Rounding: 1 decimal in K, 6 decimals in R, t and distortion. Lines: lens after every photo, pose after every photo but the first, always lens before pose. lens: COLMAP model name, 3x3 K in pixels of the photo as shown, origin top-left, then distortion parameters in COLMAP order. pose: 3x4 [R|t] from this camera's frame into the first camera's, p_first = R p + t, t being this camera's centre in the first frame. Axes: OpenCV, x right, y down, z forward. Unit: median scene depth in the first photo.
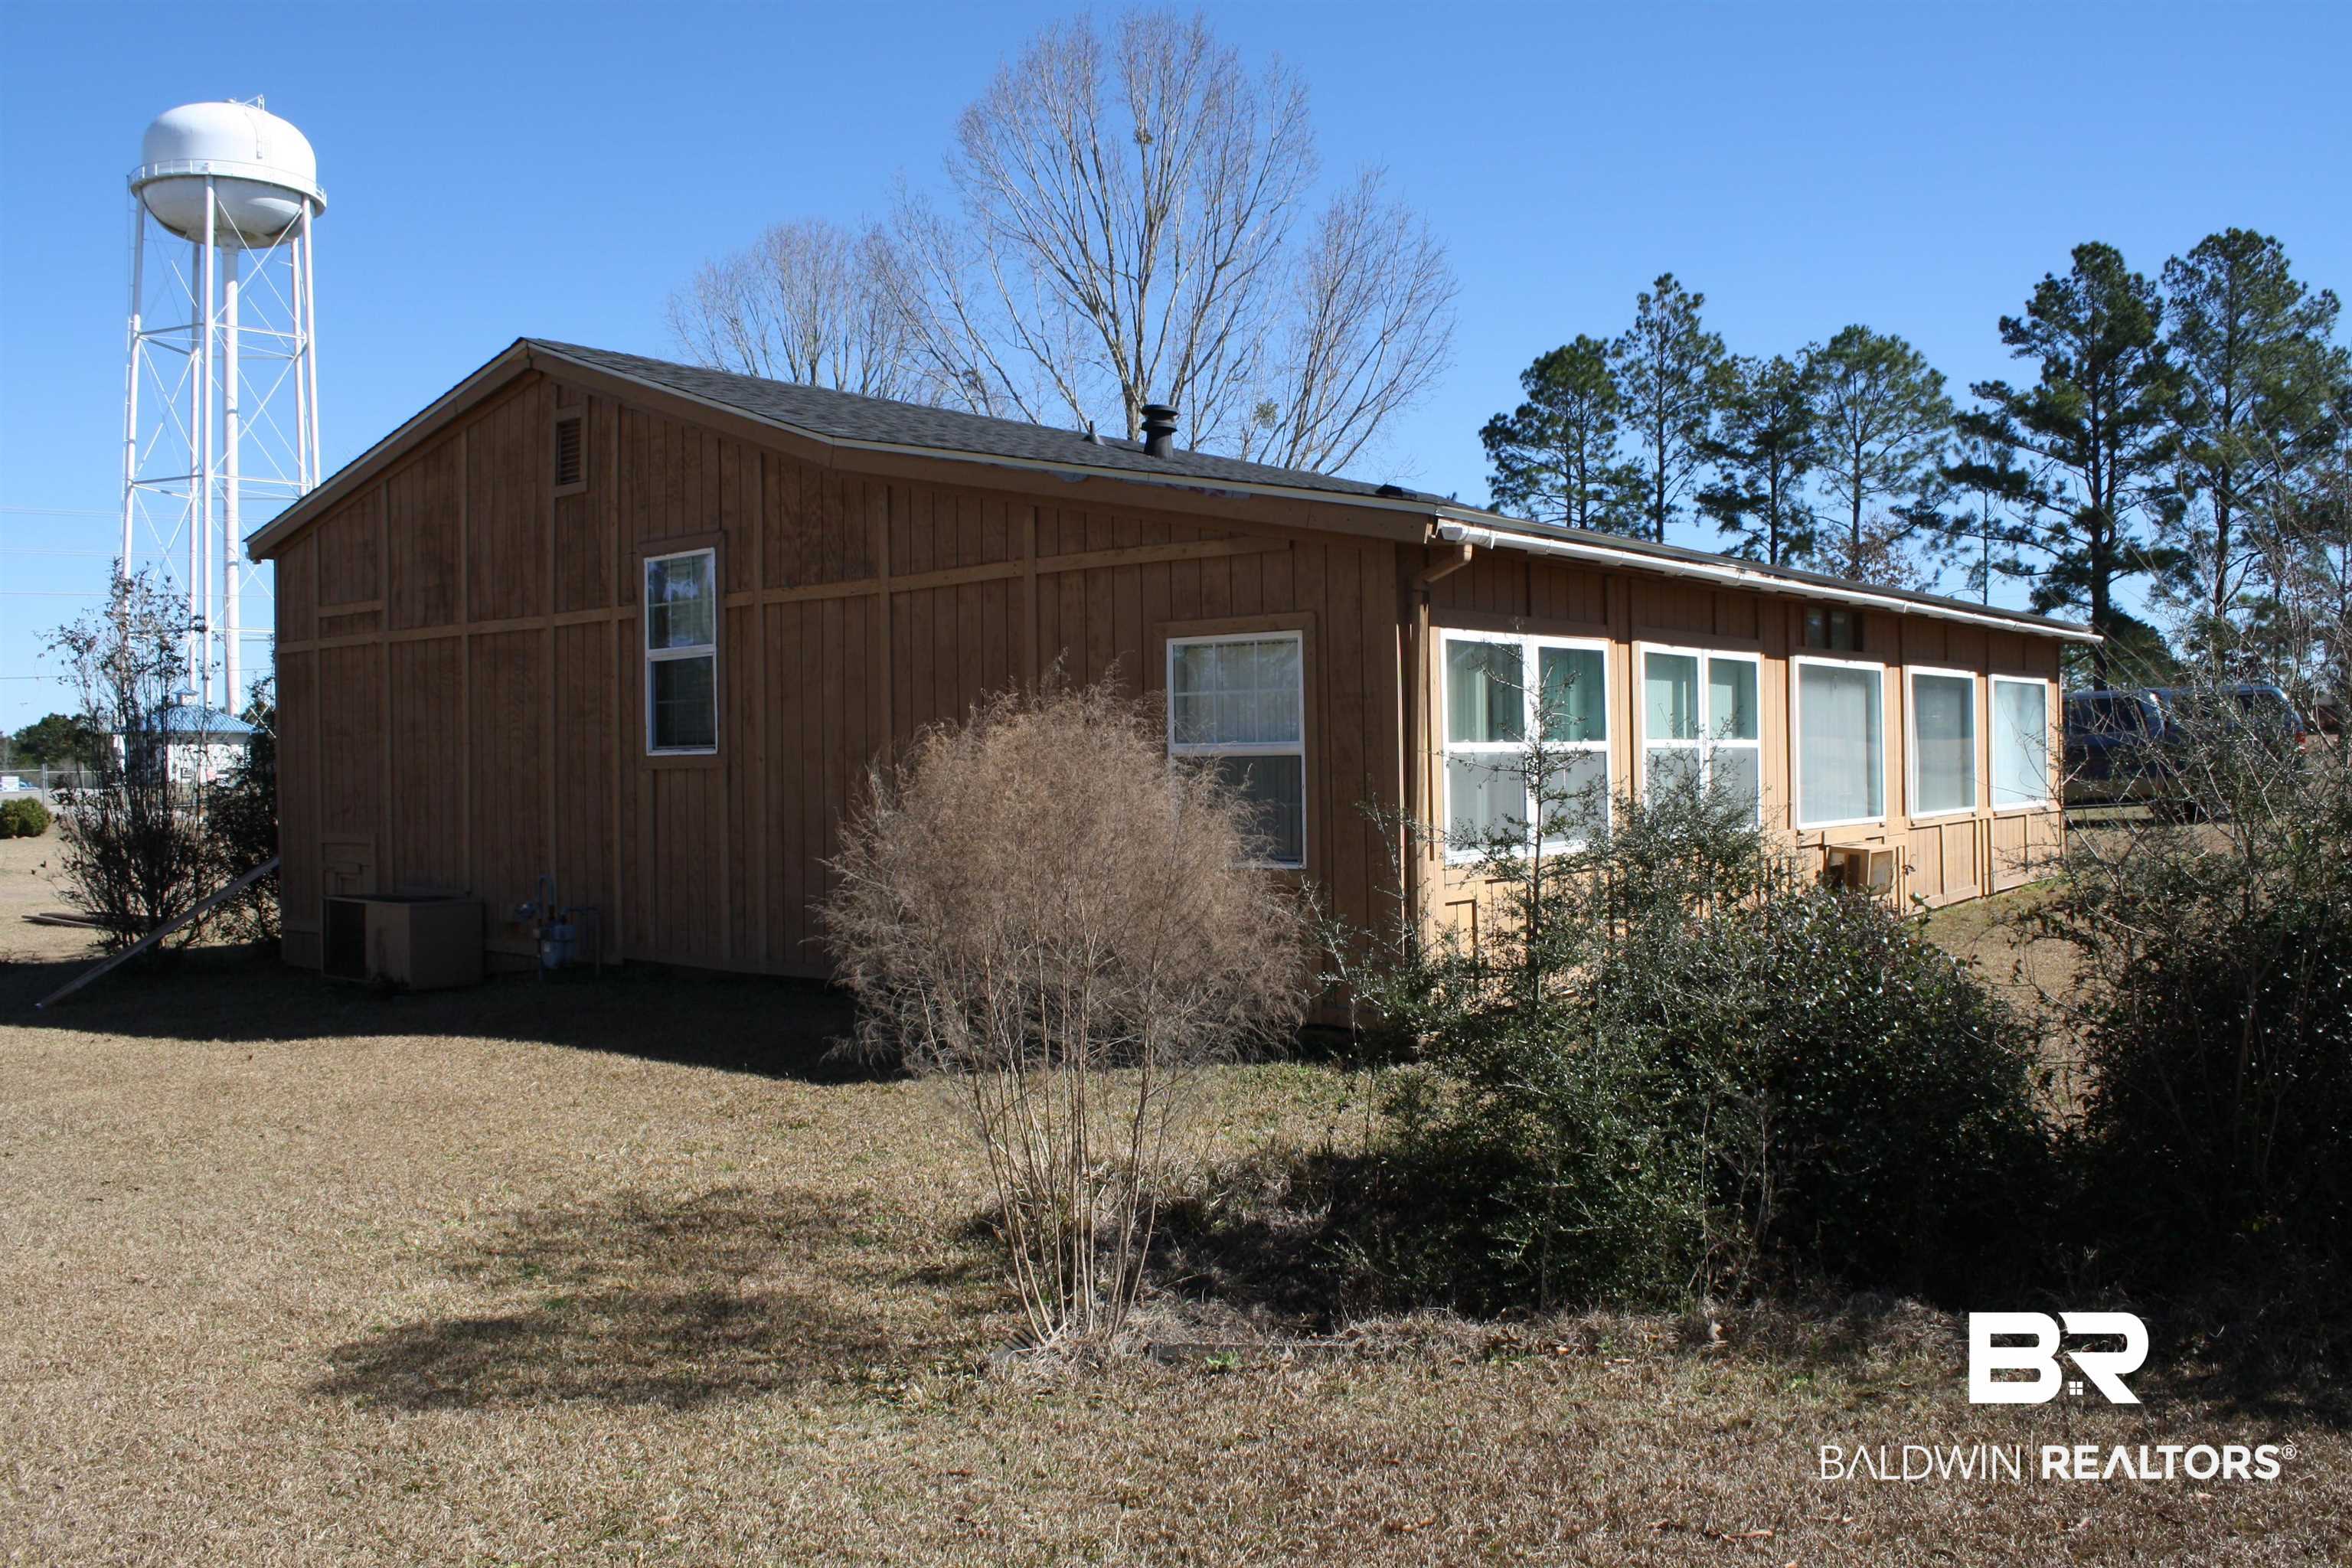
lens RADIAL K [[1987.2, 0, 1190.6], [0, 1987.2, 777.6], [0, 0, 1]] dist [-0.158968, 0.147759]
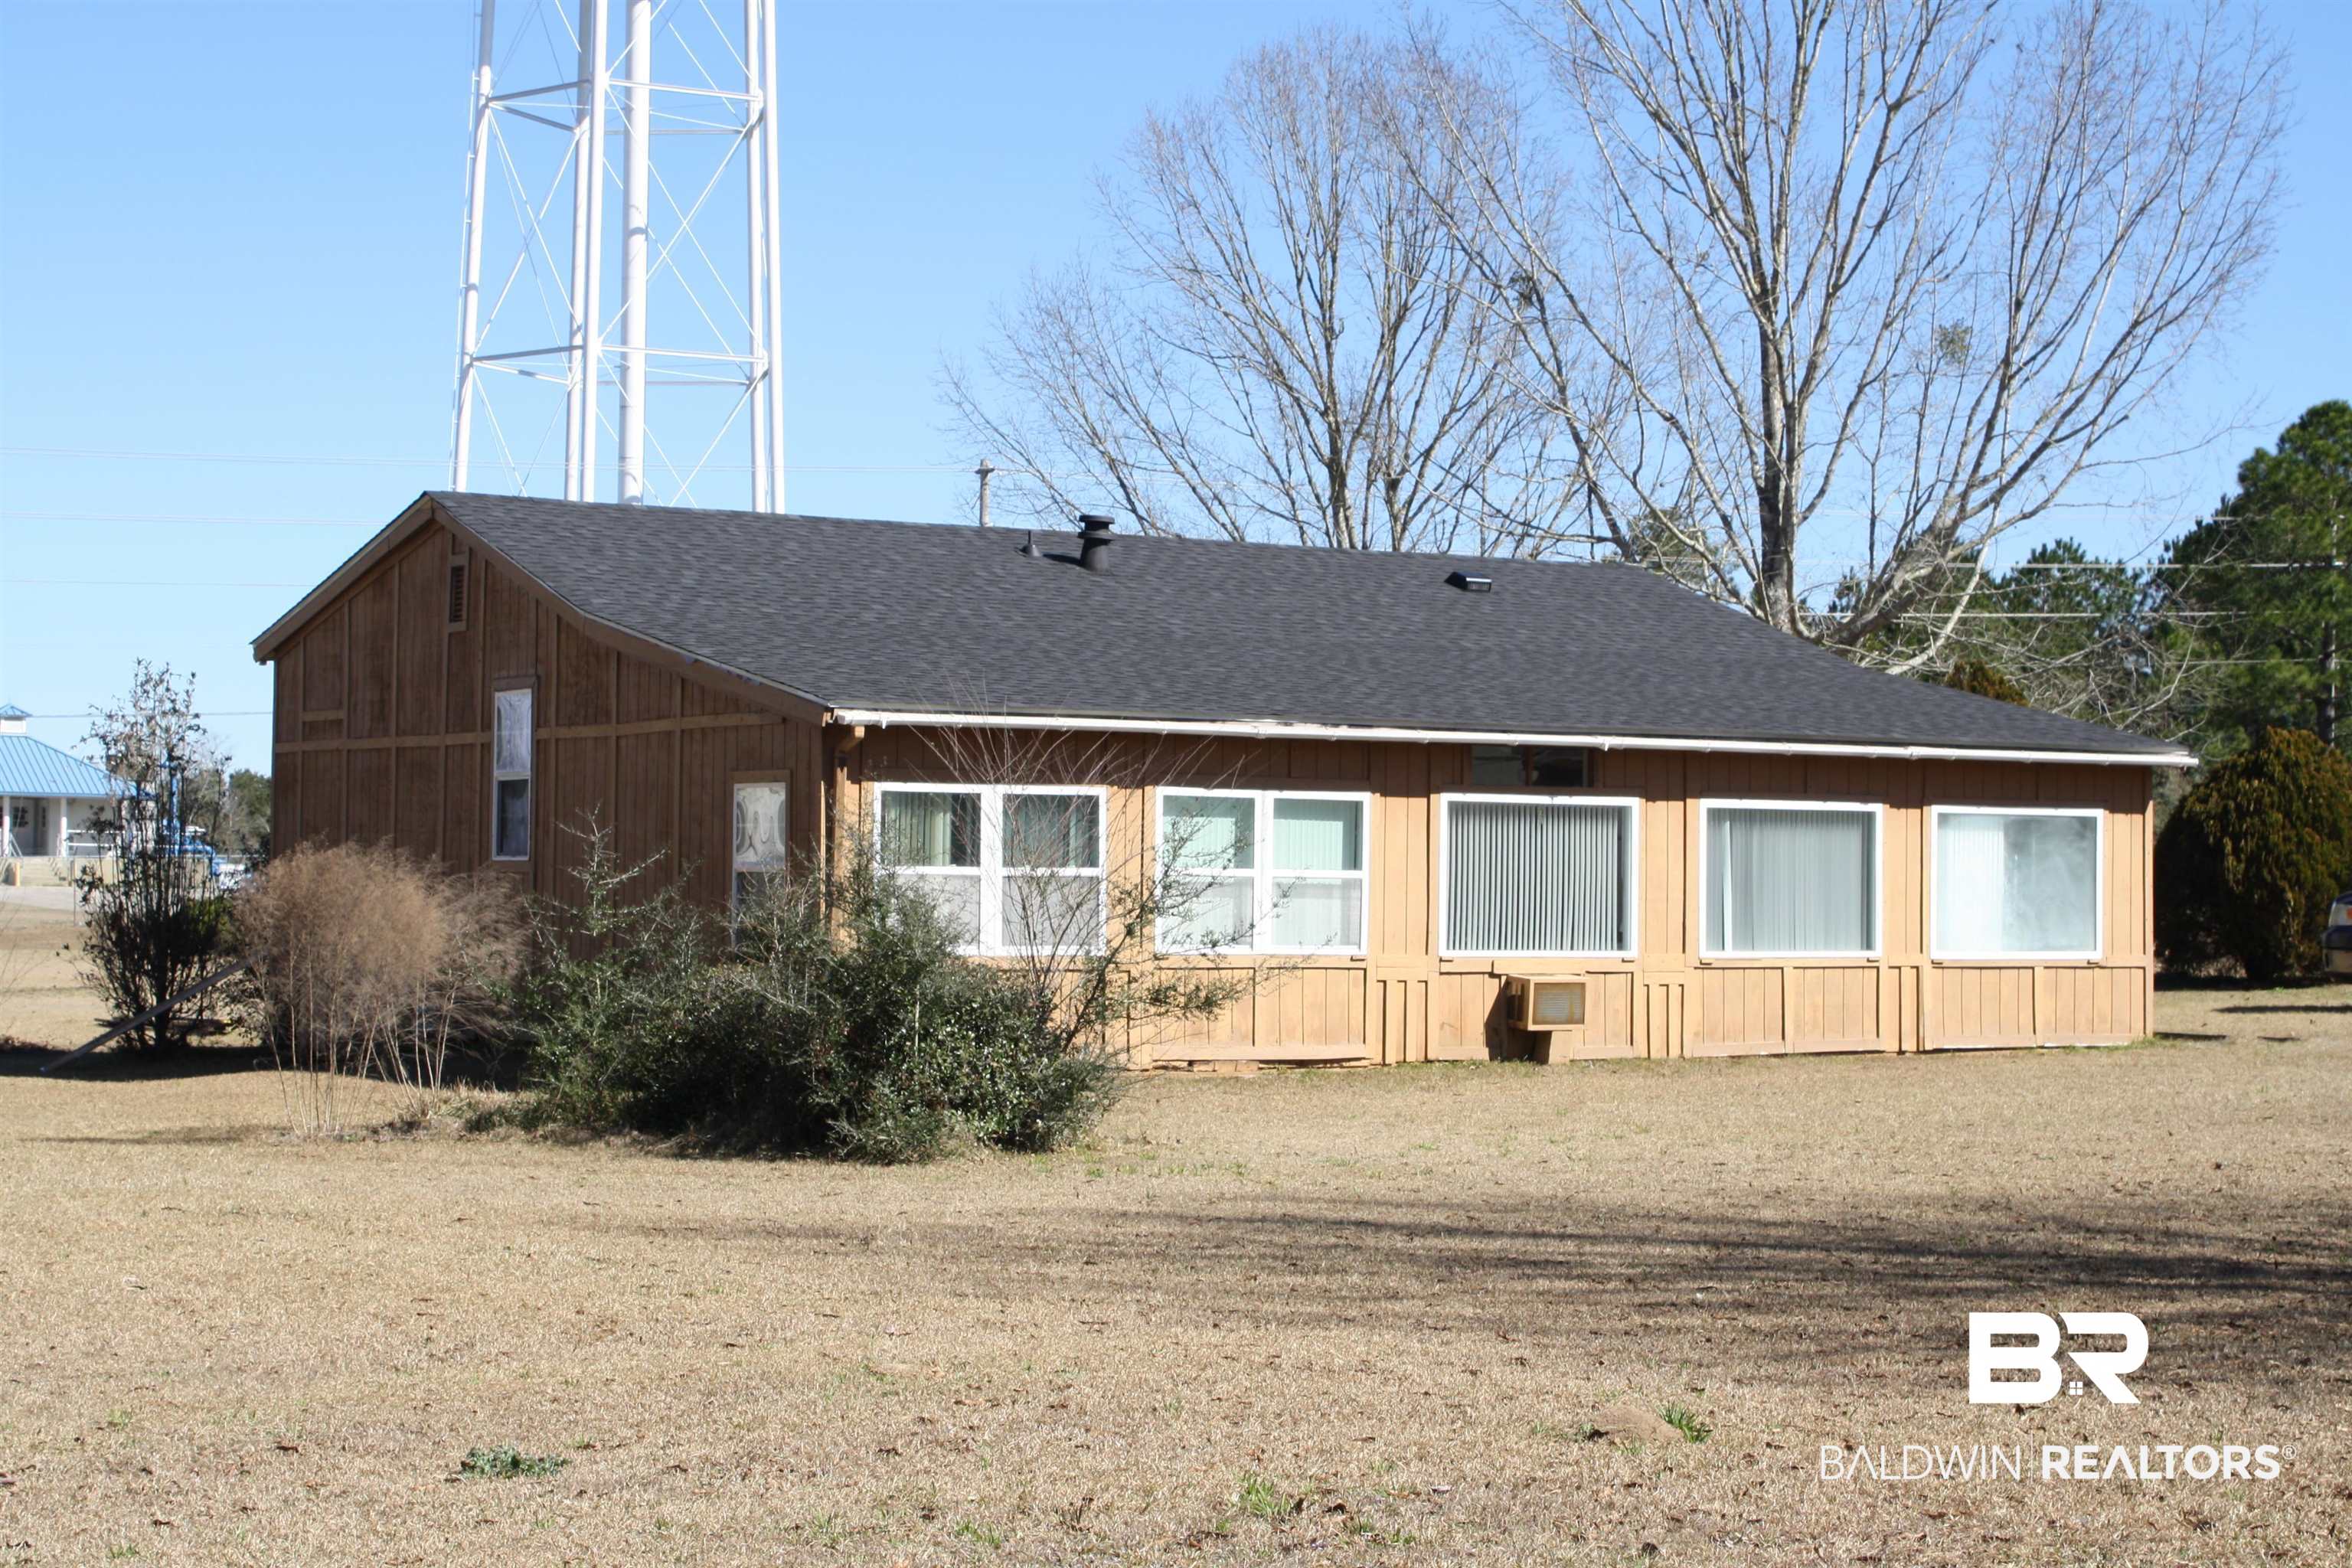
lens RADIAL K [[4210.5, 0, 1176.0], [0, 4210.5, 784.0], [0, 0, 1]] dist [0.000755, 0.031455]
pose [[0.937796, 0.019076, -0.346662, 0.263780], [-0.029786, 0.999229, -0.025592, -0.001157], [0.345907, 0.034325, 0.937641, -0.329973]]
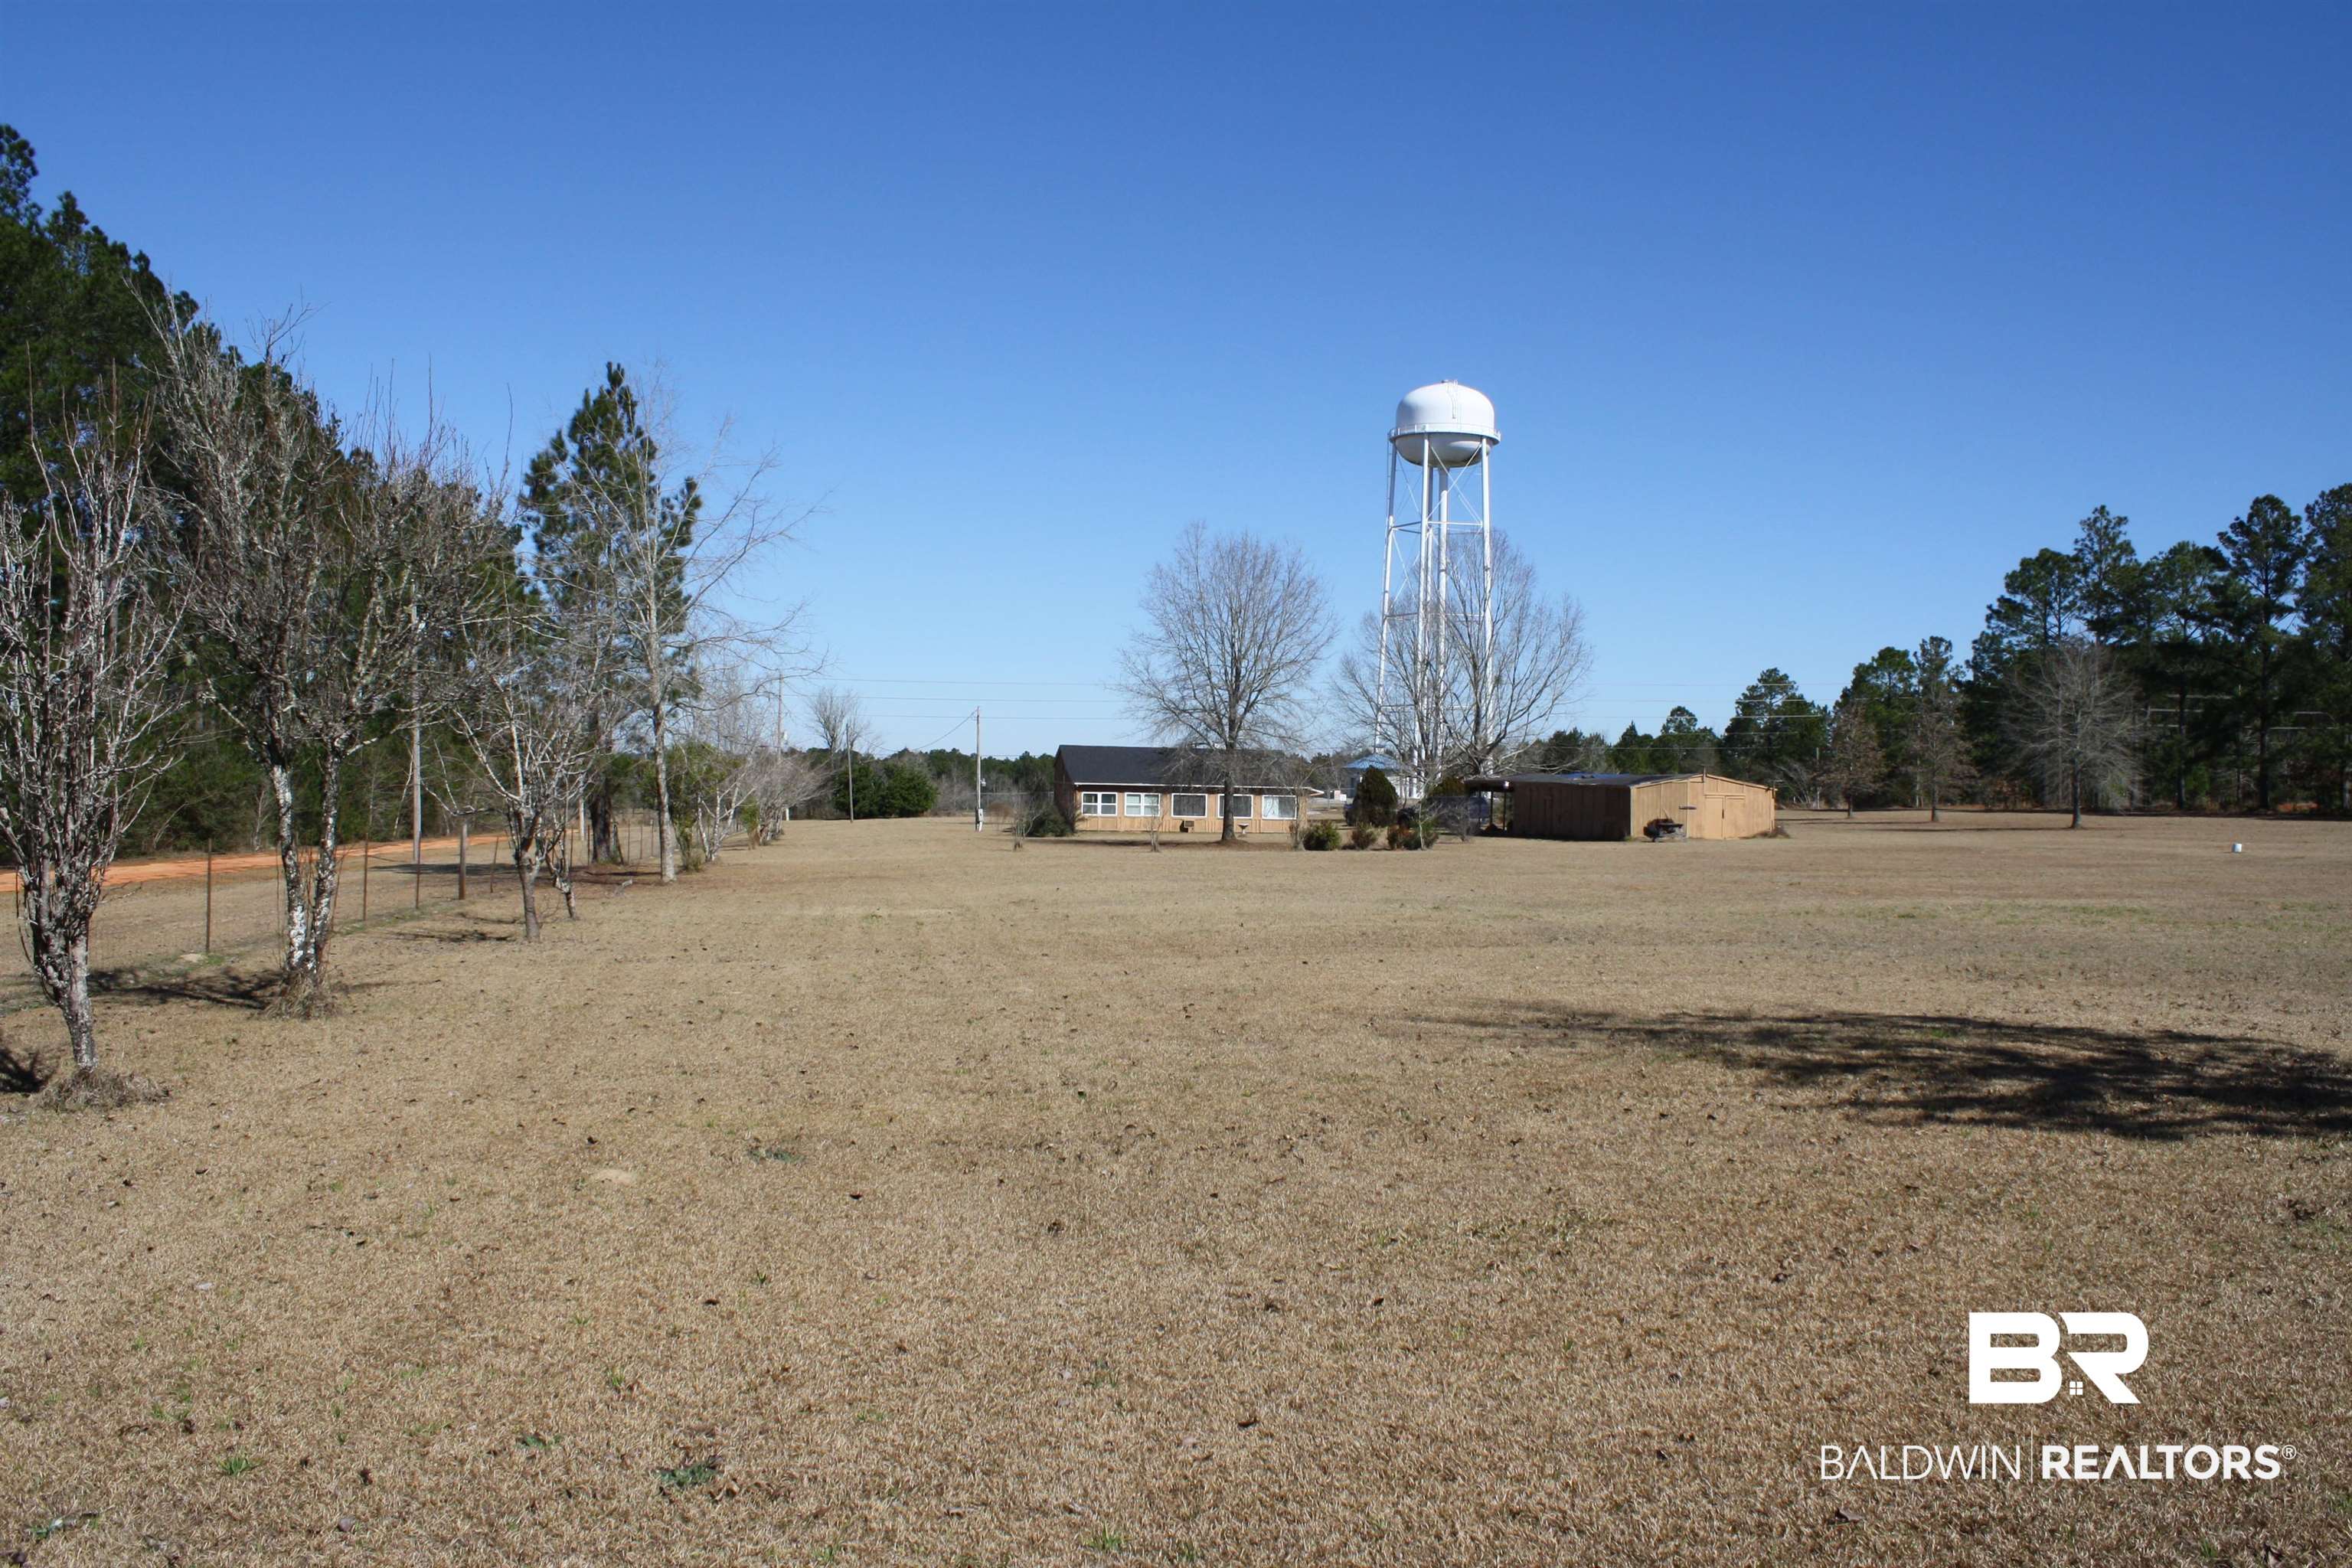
lens RADIAL K [[1987.2, 0, 1190.6], [0, 1987.2, 777.6], [0, 0, 1]] dist [-0.158968, 0.147759]
pose [[0.746482, 0.031211, -0.664673, 1.467915], [-0.037296, 0.999292, 0.005038, -0.044509], [0.664359, 0.021029, 0.747118, -1.256690]]
